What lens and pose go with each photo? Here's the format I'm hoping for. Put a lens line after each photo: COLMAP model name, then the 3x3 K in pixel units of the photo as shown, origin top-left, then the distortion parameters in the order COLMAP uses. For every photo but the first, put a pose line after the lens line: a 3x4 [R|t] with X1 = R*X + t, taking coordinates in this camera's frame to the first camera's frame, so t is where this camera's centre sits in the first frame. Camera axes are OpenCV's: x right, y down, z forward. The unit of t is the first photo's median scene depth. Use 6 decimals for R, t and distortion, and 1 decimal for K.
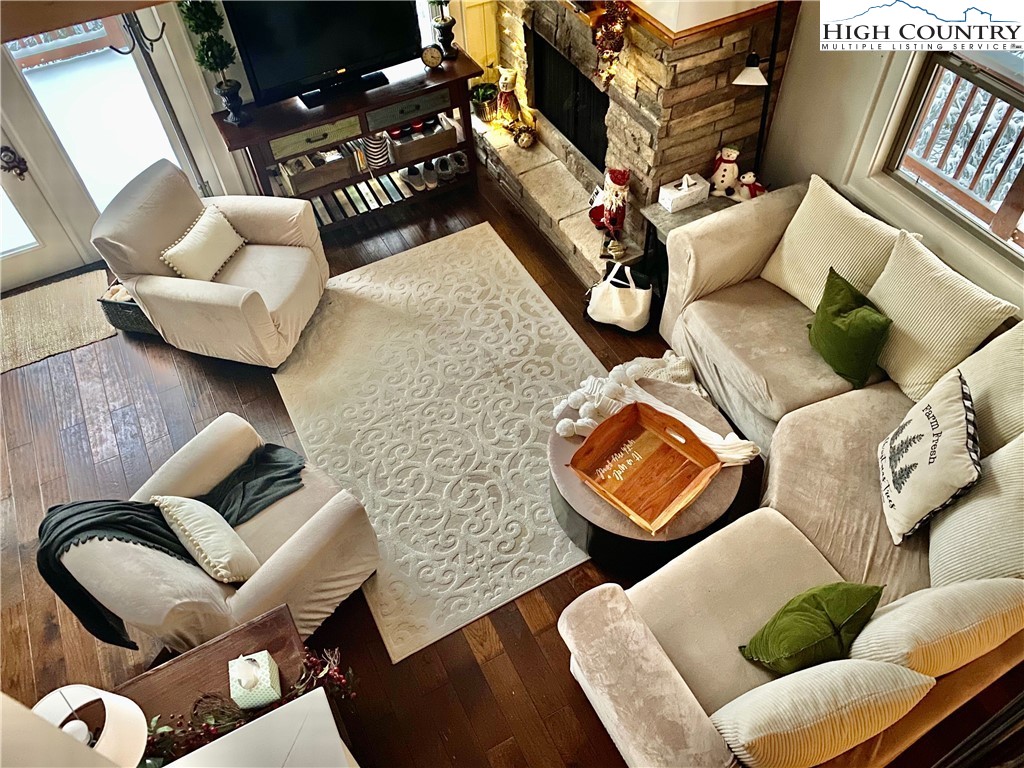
lens RADIAL K [[776.0, 0, 519.1], [0, 776.0, 375.6], [0, 0, 1]] dist [0.070854, -0.087625]
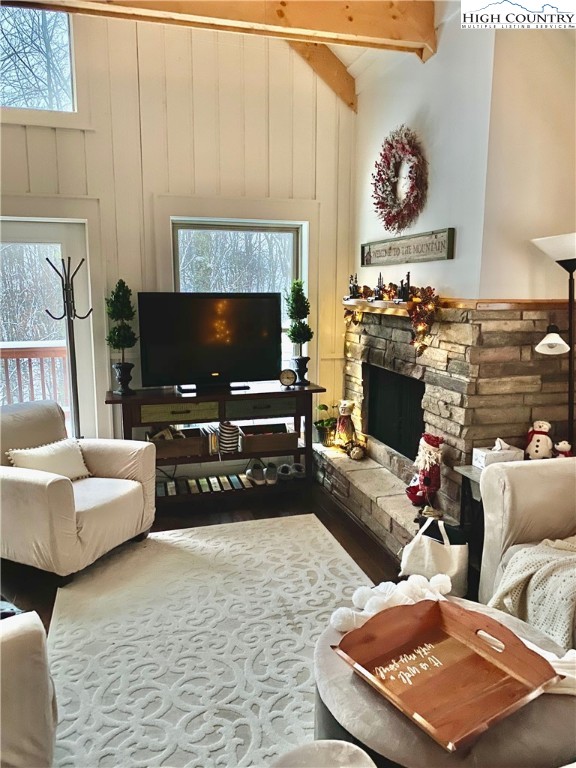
lens RADIAL K [[582.0, 0, 294.3], [0, 582.0, 383.8], [0, 0, 1]] dist [0.070854, -0.087625]
pose [[0.980295, 0.072477, -0.183762, 0.083549], [-0.173390, 0.761405, -0.624659, 0.212787], [0.094644, 0.644212, 0.758968, 0.328744]]
